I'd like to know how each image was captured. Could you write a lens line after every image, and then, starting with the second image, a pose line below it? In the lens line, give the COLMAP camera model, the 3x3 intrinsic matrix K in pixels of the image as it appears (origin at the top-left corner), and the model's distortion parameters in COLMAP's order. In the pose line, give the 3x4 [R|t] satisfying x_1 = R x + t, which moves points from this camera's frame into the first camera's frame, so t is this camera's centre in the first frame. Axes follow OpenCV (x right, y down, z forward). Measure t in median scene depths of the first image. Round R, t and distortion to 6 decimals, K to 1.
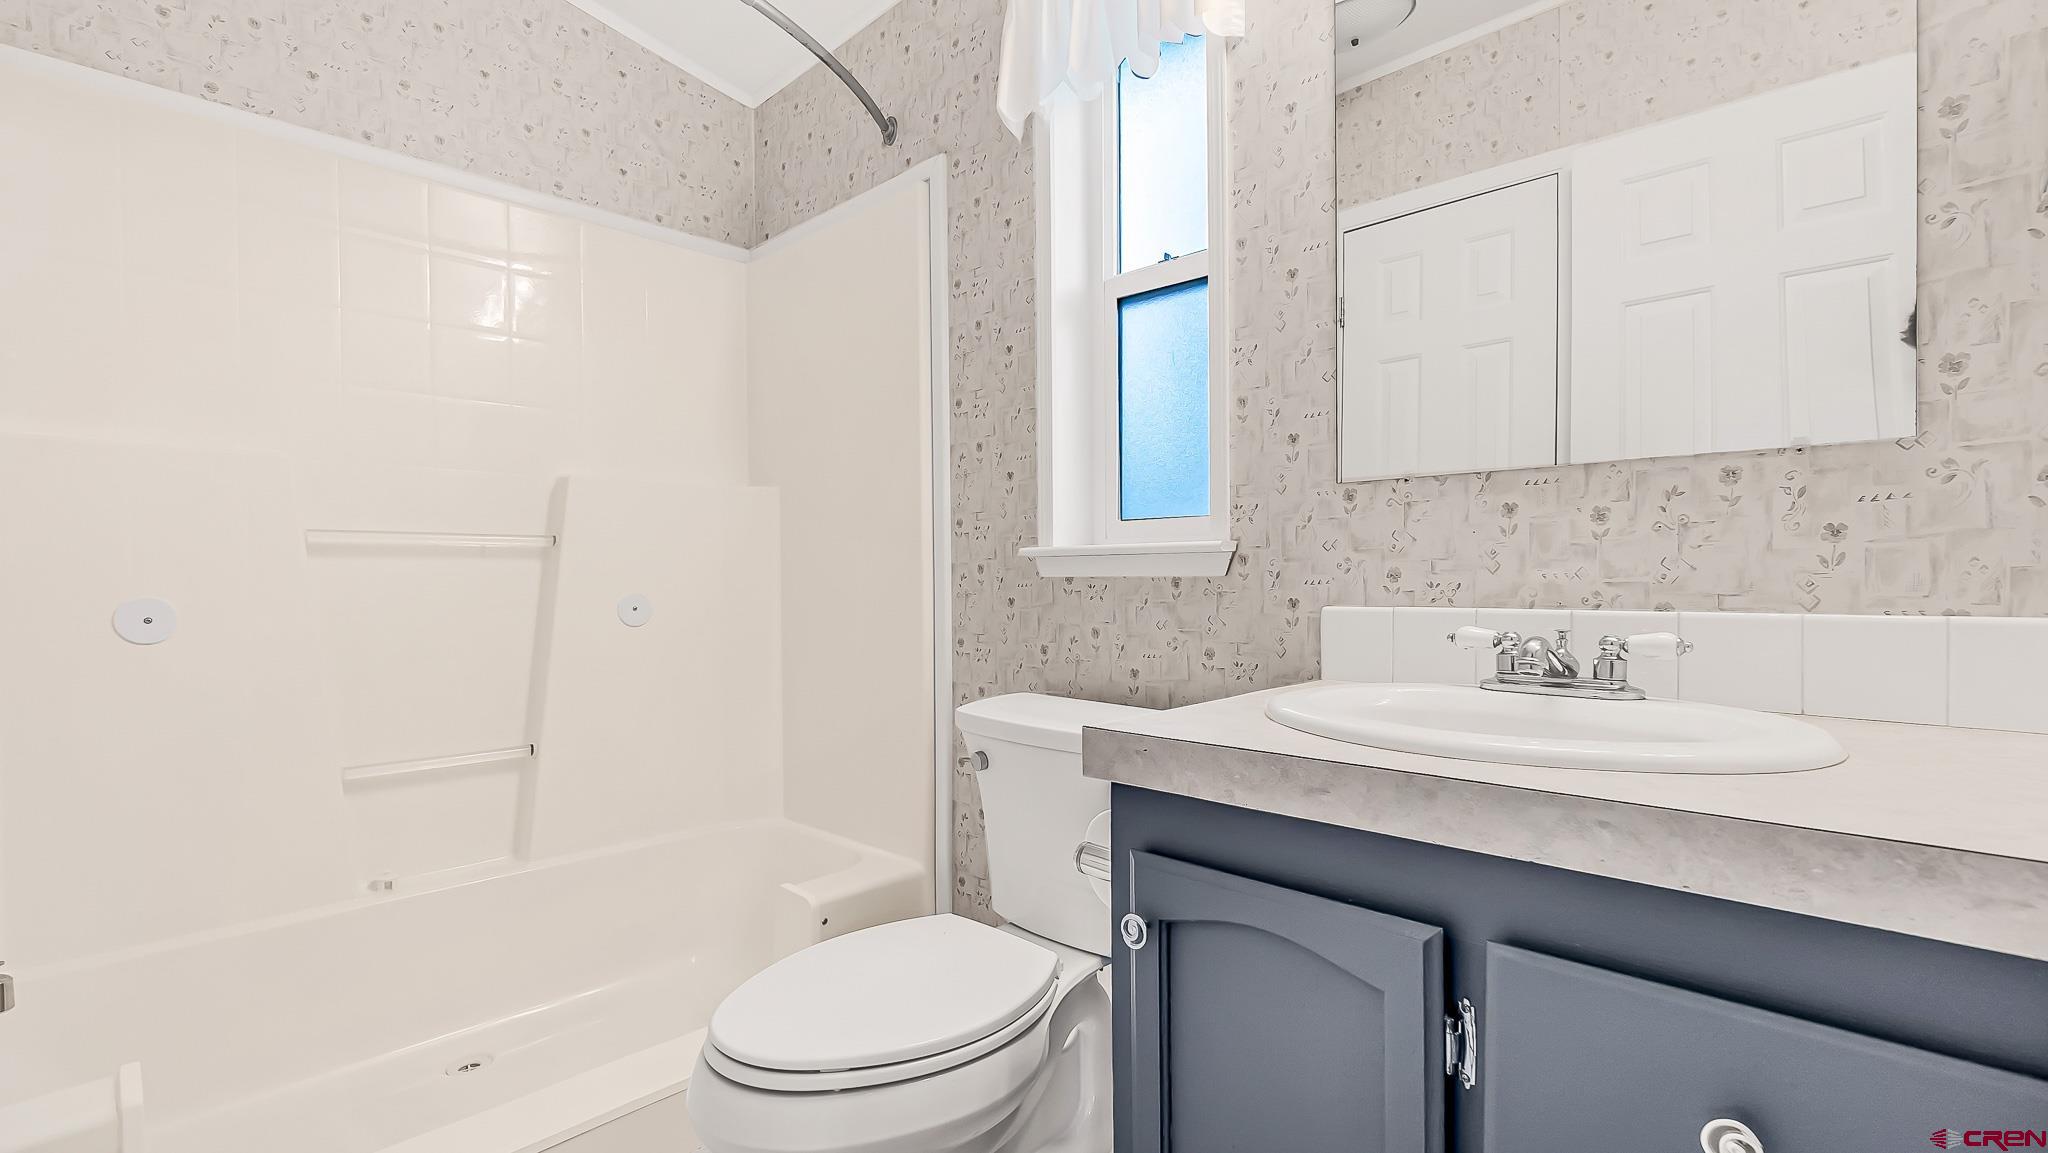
lens RADIAL K [[904.2, 0, 1024.0], [0, 904.2, 576.4], [0, 0, 1]] dist [-0.006768, 0.001417]
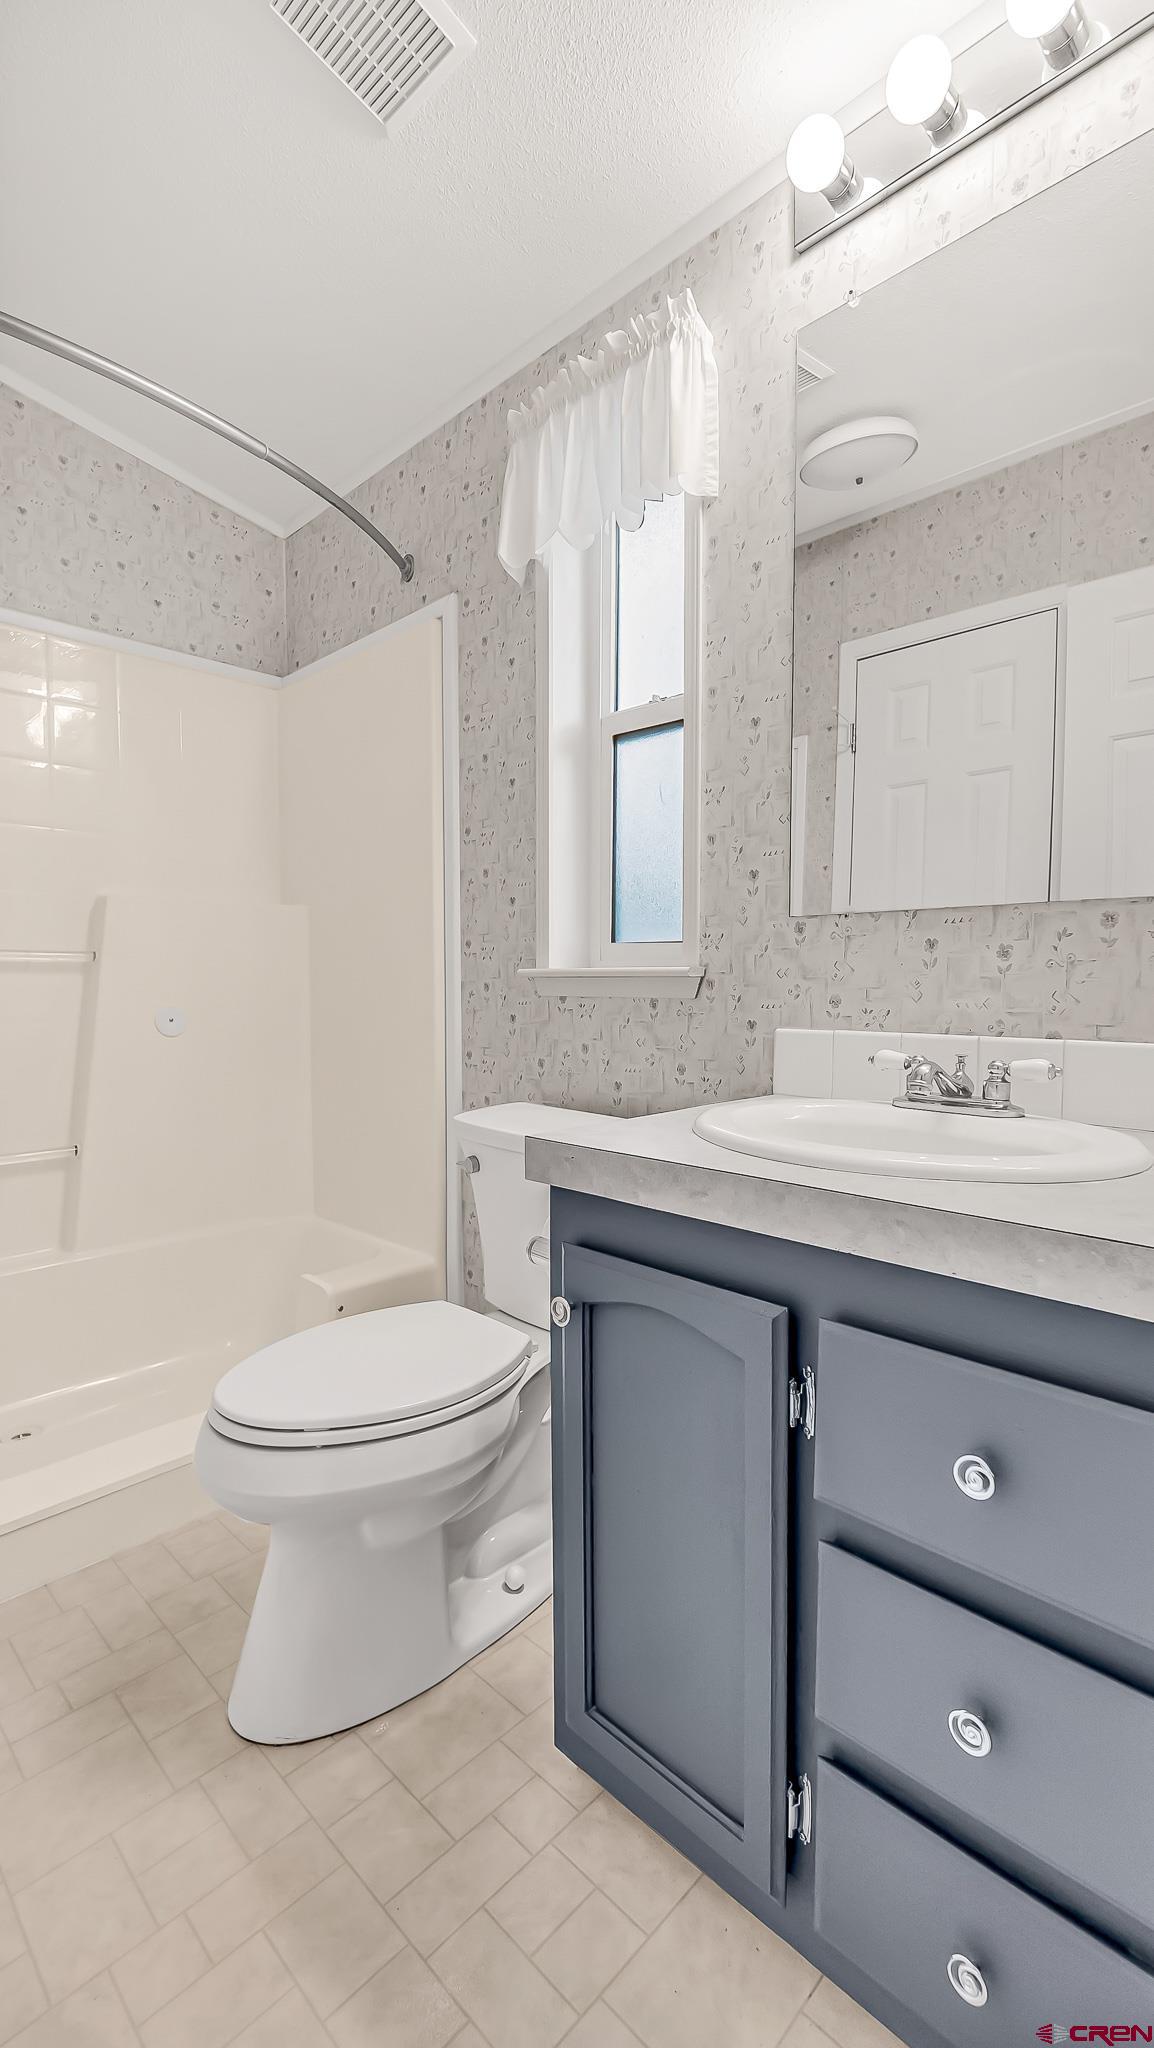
lens RADIAL K [[893.8, 0, 582.7], [0, 893.8, 1019.2], [0, 0, 1]] dist [-0.008635, 0.000981]
pose [[0.999958, 0.008684, -0.002838, 0.086570], [-0.008561, 0.999130, 0.040808, -0.018172], [0.003190, -0.040782, 0.999163, -0.078807]]
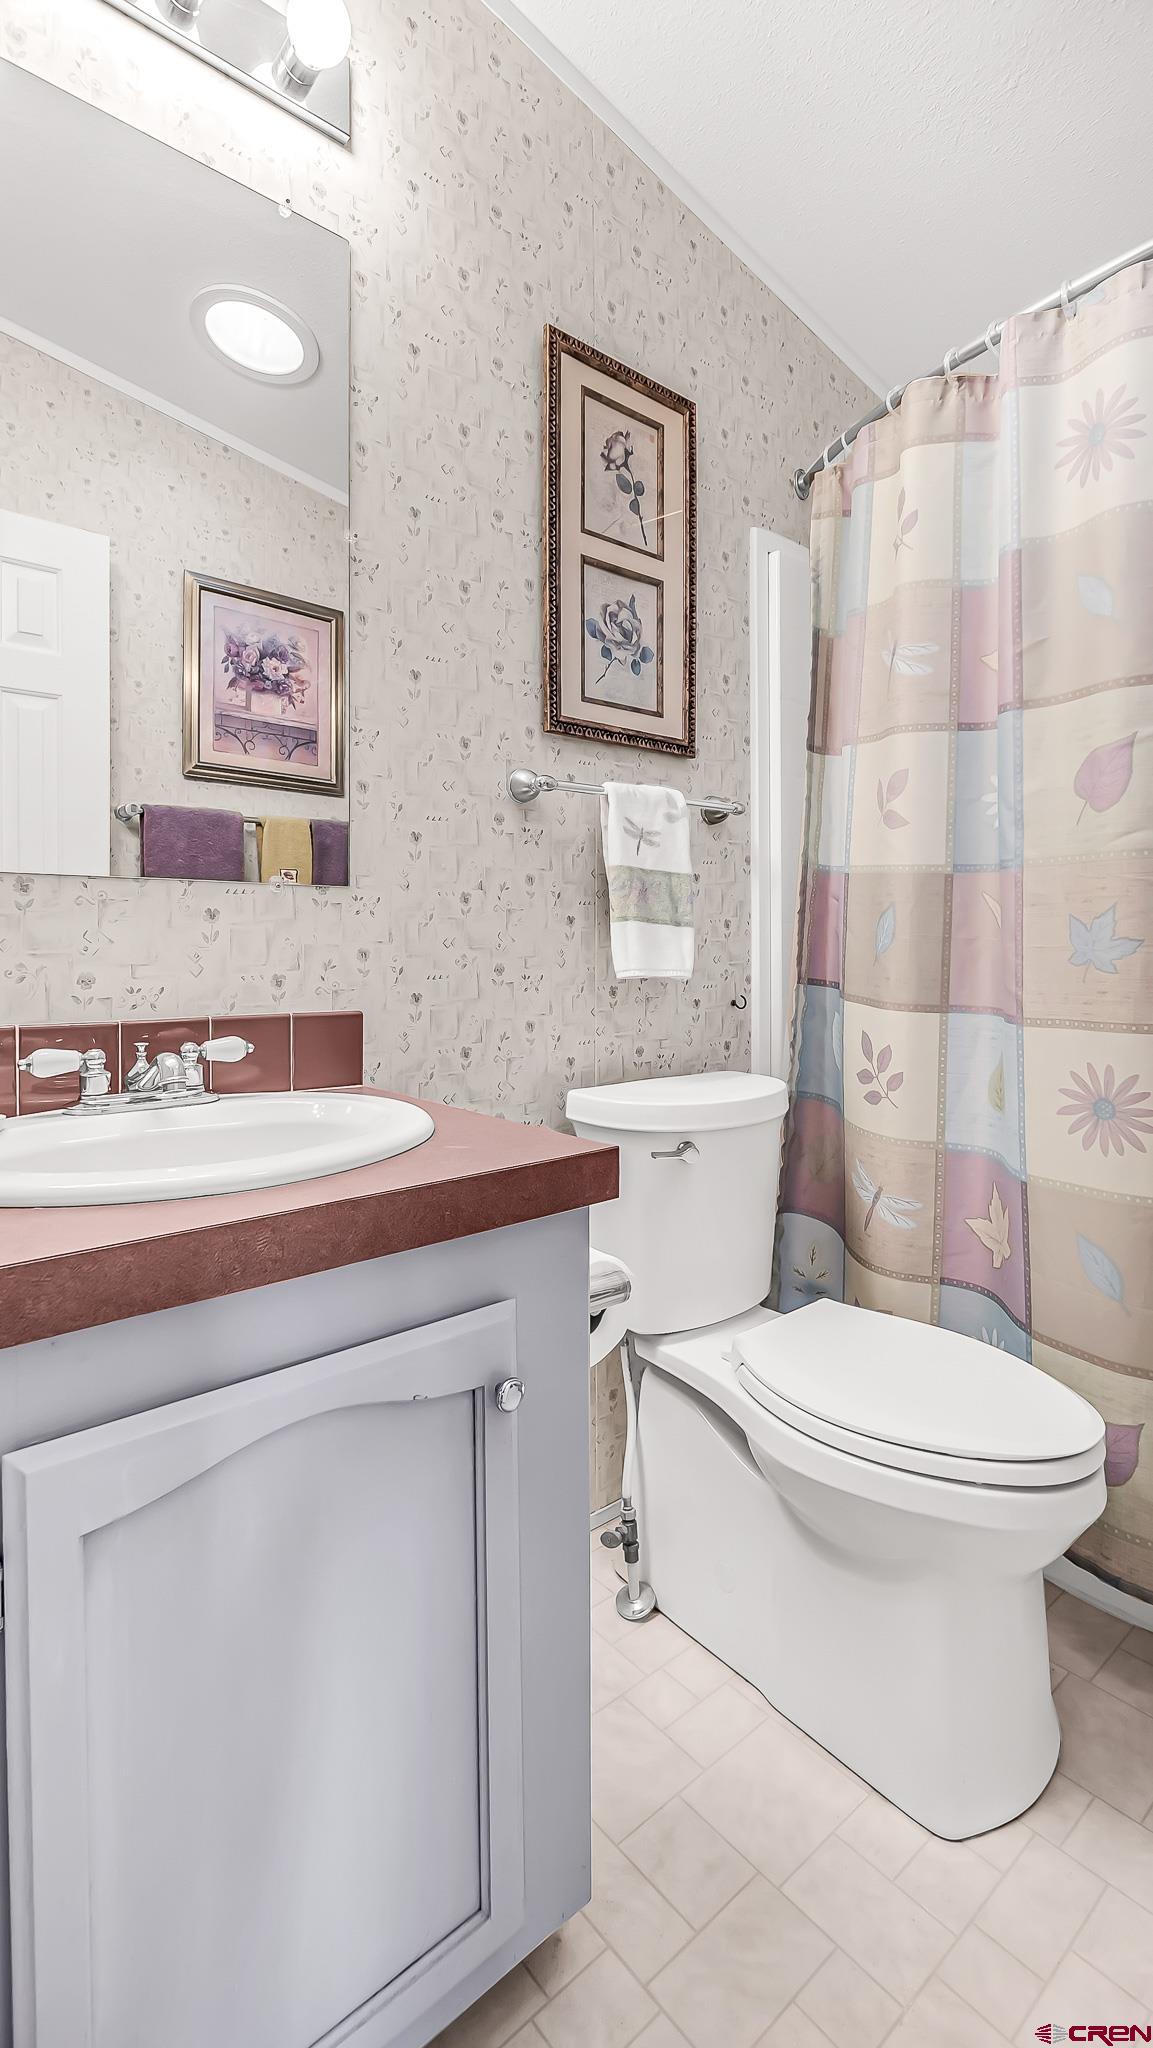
lens RADIAL K [[904.2, 0, 579.0], [0, 904.2, 1027.6], [0, 0, 1]] dist [-0.006768, 0.001417]
pose [[0.114029, -0.053132, 0.992056, -0.640598], [0.018215, 0.998513, 0.051384, 0.012538], [-0.993310, 0.012211, 0.114828, 0.632963]]
